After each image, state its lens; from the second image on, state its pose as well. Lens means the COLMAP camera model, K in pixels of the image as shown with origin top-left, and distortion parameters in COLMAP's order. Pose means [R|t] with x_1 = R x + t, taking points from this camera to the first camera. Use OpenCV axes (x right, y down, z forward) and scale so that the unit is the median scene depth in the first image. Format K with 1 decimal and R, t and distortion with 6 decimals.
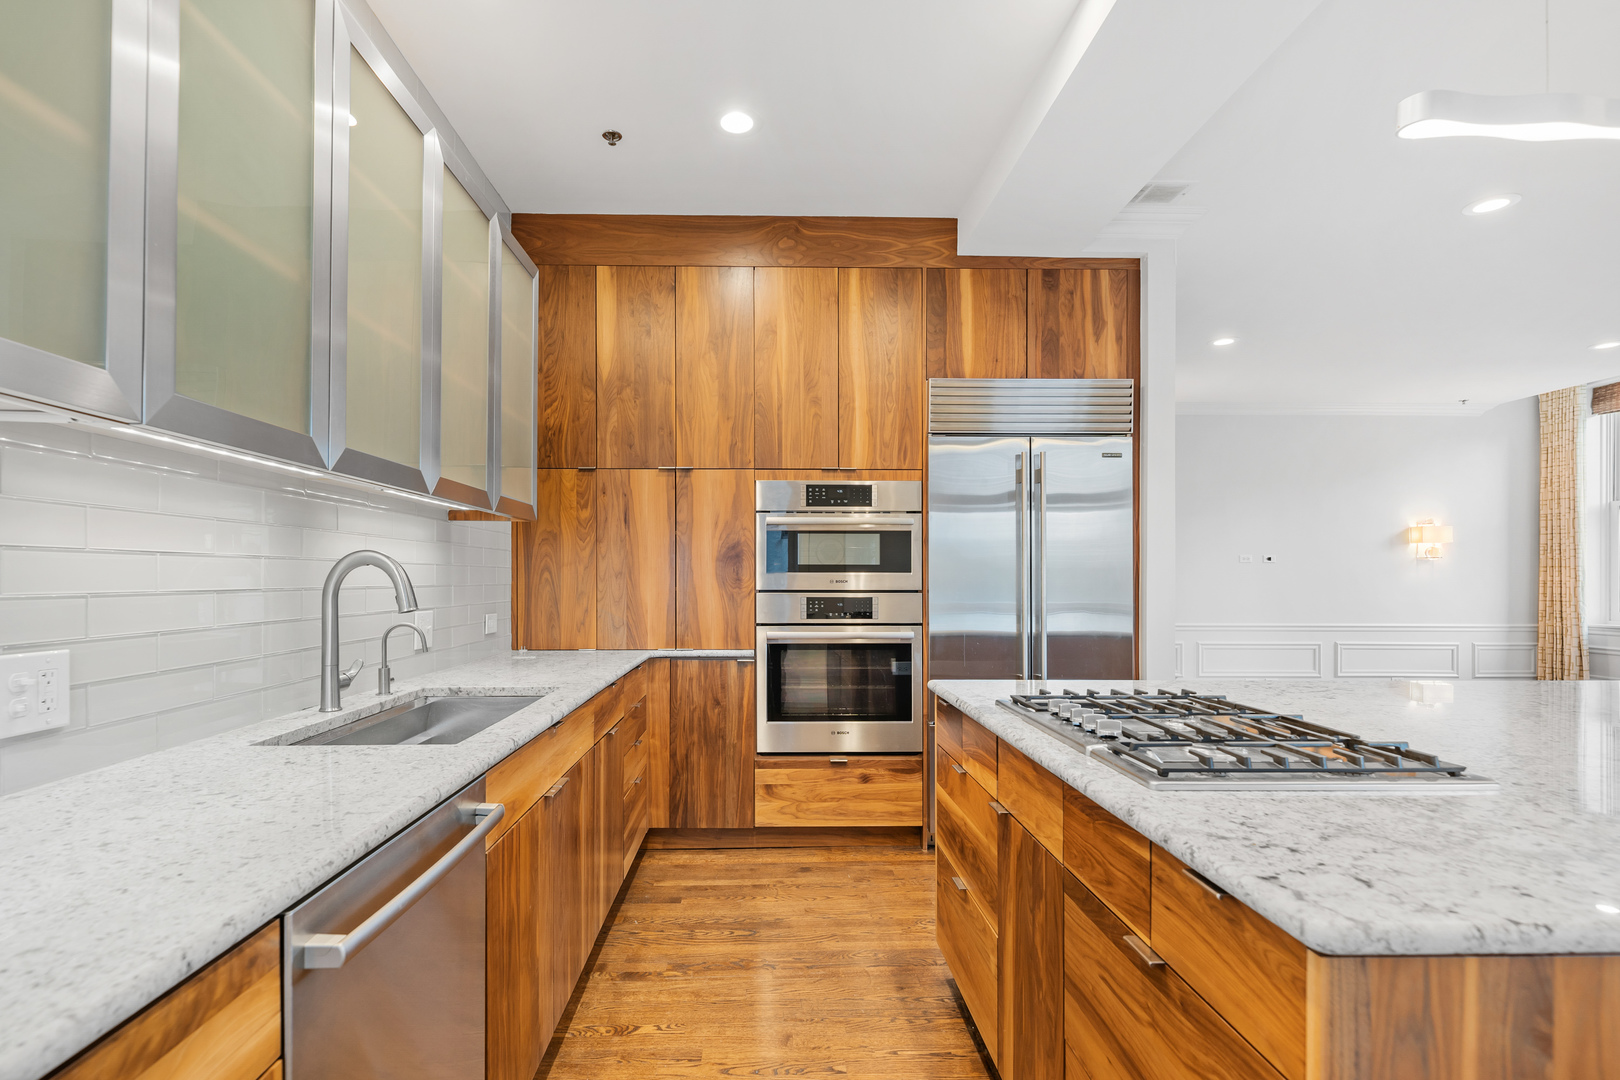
lens RADIAL K [[765.7, 0, 793.1], [0, 765.7, 587.0], [0, 0, 1]] dist [0.000010, 0.000141]
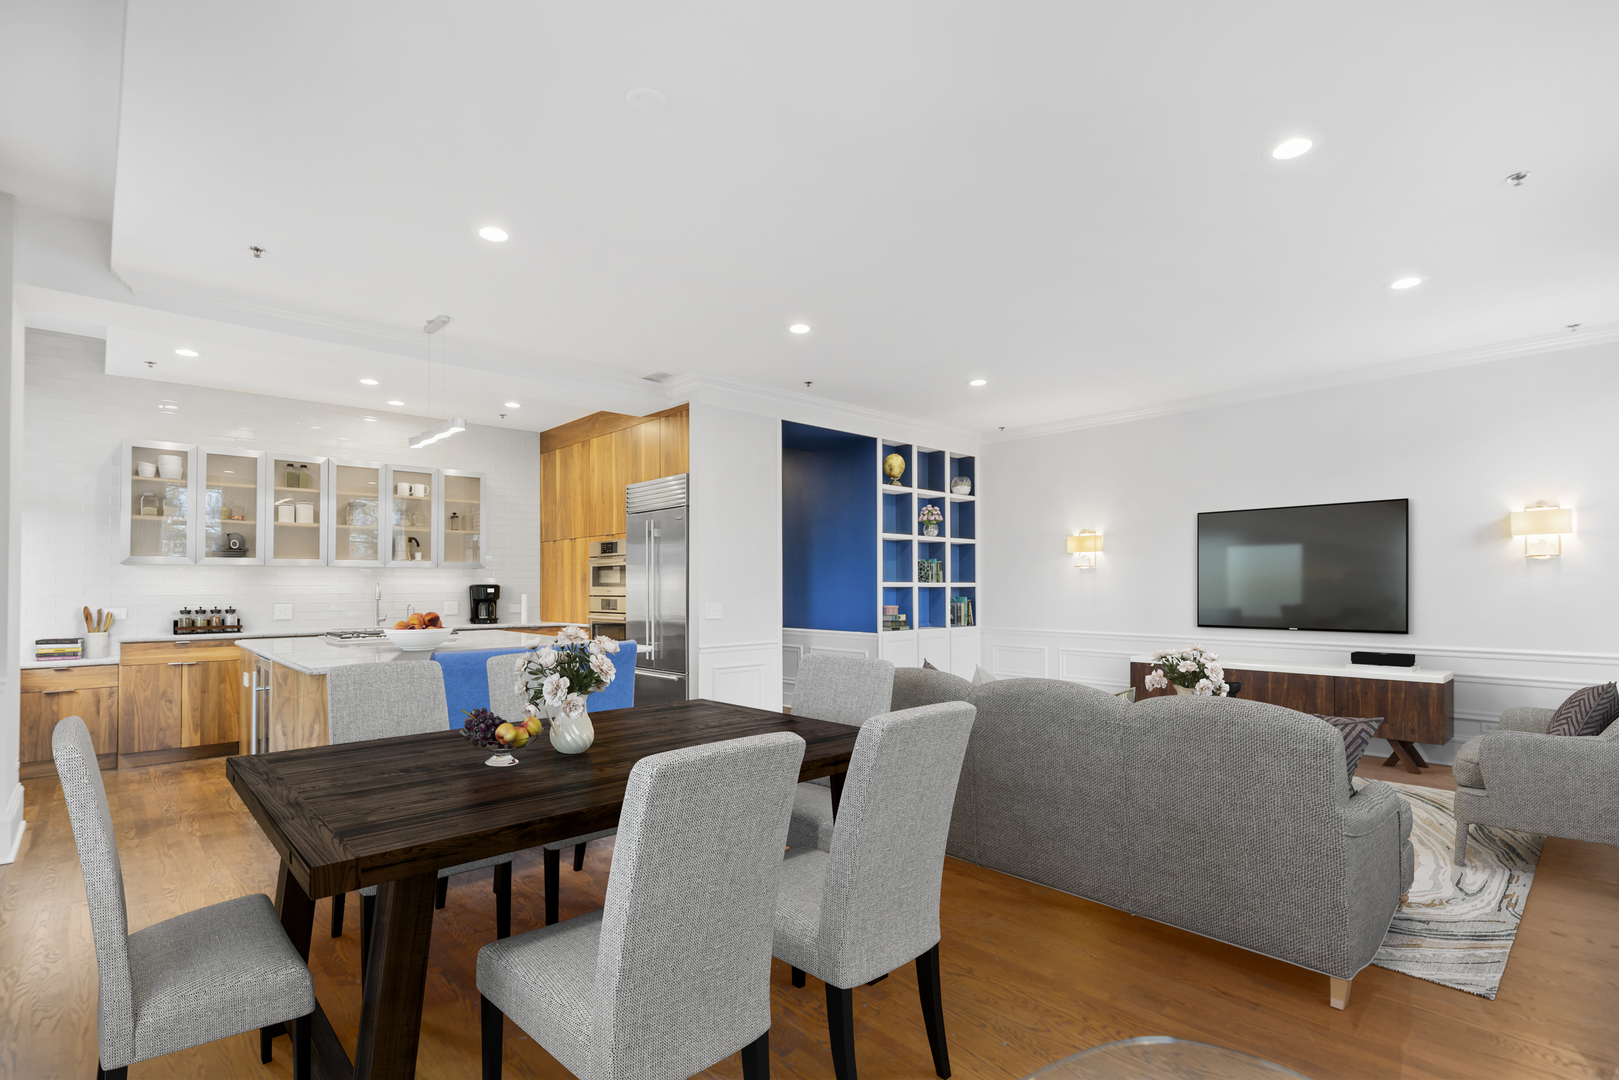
lens RADIAL K [[765.2, 0, 810.0], [0, 765.2, 574.7], [0, 0, 1]] dist [0.000010, 0.000141]
pose [[0.657453, -0.010398, -0.753423, 1.893535], [-0.000892, 0.999893, -0.014578, -0.021152], [0.753495, 0.010257, 0.657374, 0.086983]]
